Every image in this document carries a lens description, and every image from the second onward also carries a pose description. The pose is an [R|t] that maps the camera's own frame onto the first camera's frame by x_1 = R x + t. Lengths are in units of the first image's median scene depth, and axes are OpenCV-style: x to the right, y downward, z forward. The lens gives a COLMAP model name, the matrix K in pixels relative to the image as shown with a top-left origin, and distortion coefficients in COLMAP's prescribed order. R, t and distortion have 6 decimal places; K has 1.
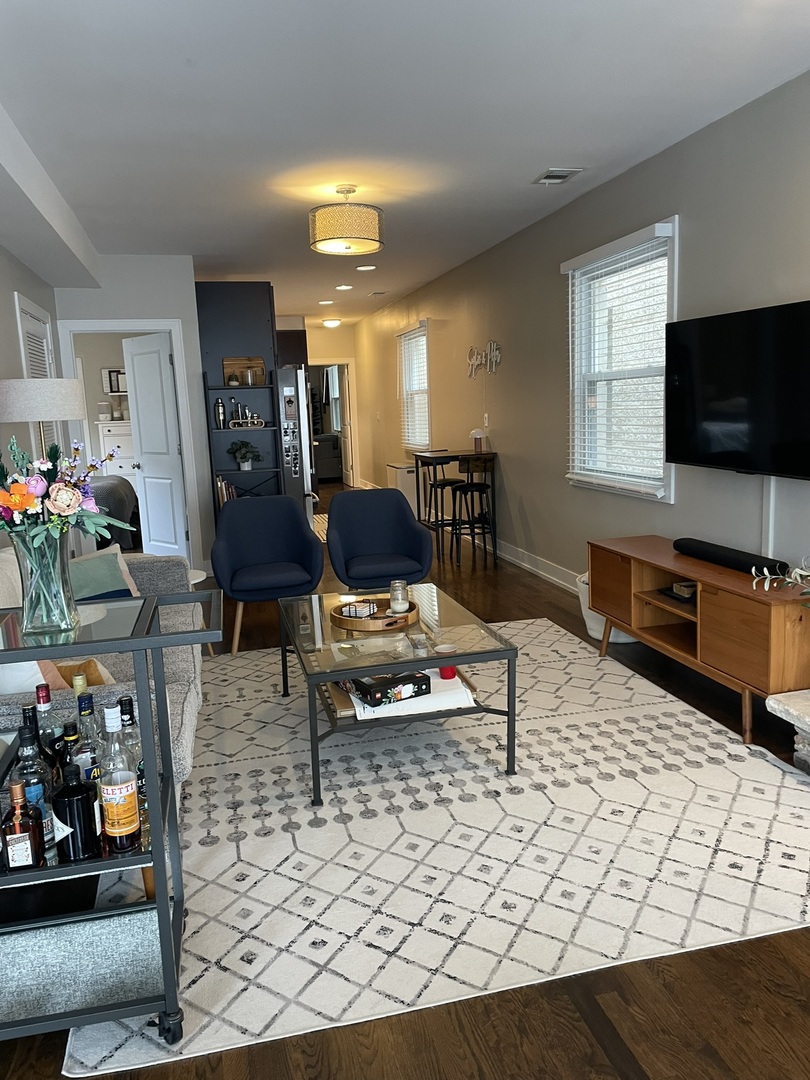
lens RADIAL K [[815.5, 0, 407.7], [0, 815.5, 523.9], [0, 0, 1]] dist [0.109269, -0.133931]
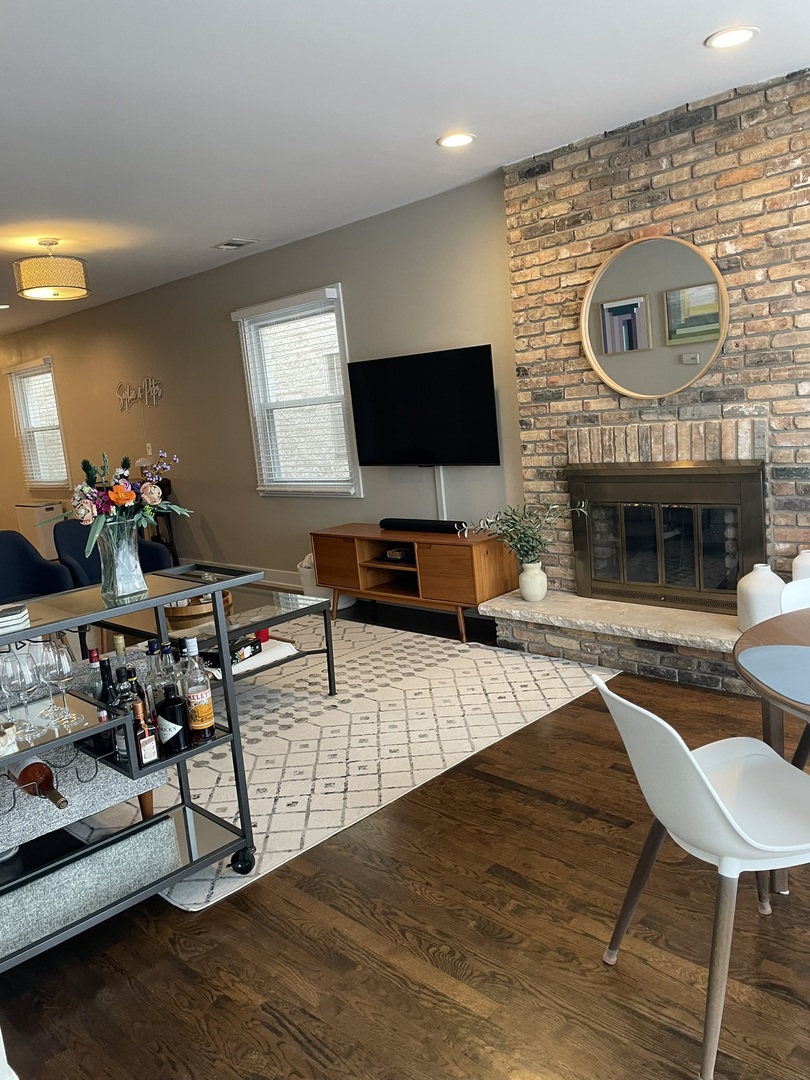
lens RADIAL K [[815.5, 0, 407.7], [0, 815.5, 523.9], [0, 0, 1]] dist [0.109269, -0.133931]
pose [[0.853201, -0.114905, 0.508768, -0.402412], [0.135071, 0.990832, -0.002733, 0.043471], [-0.503790, 0.071052, 0.860899, -0.227635]]
